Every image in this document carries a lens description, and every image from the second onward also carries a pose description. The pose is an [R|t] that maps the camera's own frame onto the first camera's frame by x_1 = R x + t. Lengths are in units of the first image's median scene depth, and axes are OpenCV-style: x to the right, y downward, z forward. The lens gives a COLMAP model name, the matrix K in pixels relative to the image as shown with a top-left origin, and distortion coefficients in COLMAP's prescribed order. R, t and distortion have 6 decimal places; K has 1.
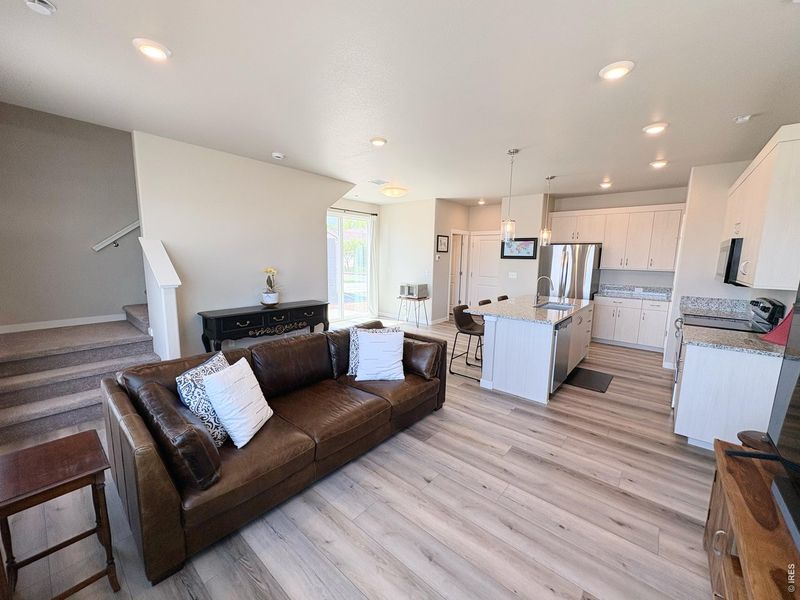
lens RADIAL K [[317.3, 0, 400.0], [0, 317.3, 300.0], [0, 0, 1]] dist [-0.000861, -0.000446]
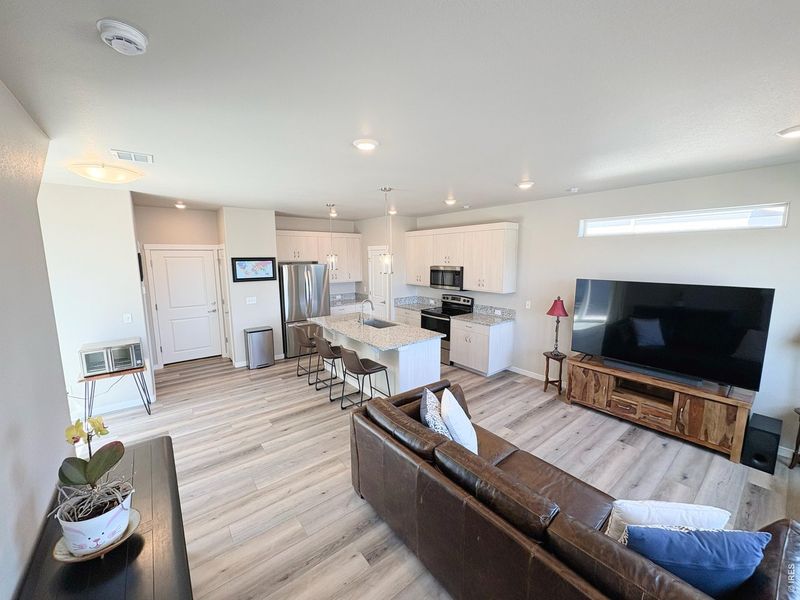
lens RADIAL K [[317.3, 0, 400.0], [0, 317.3, 300.0], [0, 0, 1]] dist [-0.000861, -0.000446]
pose [[0.196129, -0.152020, 0.968722, -0.417558], [0.147222, 0.981277, 0.124183, -0.133957], [-0.969463, 0.118261, 0.214838, 0.454634]]
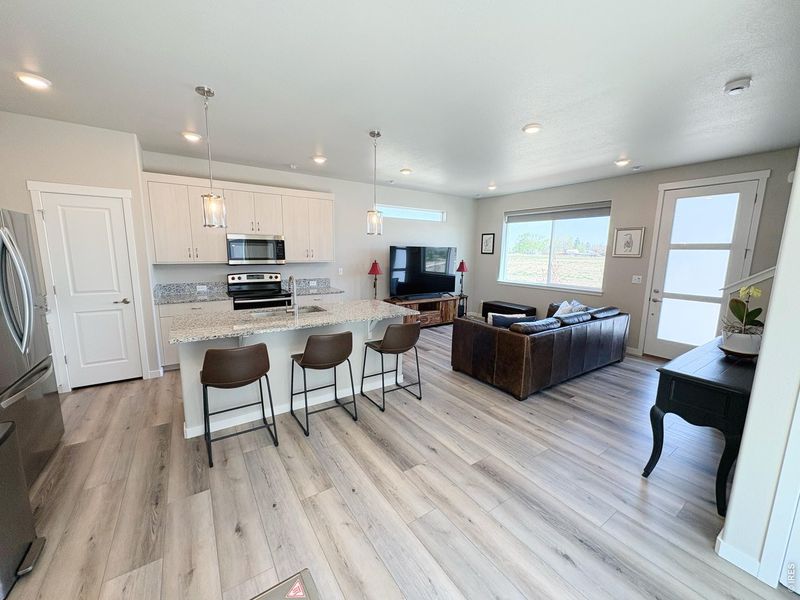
lens RADIAL K [[317.3, 0, 400.0], [0, 317.3, 300.0], [0, 0, 1]] dist [-0.000861, -0.000446]
pose [[-0.962222, -0.074399, 0.261904, -0.006263], [0.006286, 0.955613, 0.294557, -0.163590], [-0.272194, 0.285075, -0.919044, 1.108218]]
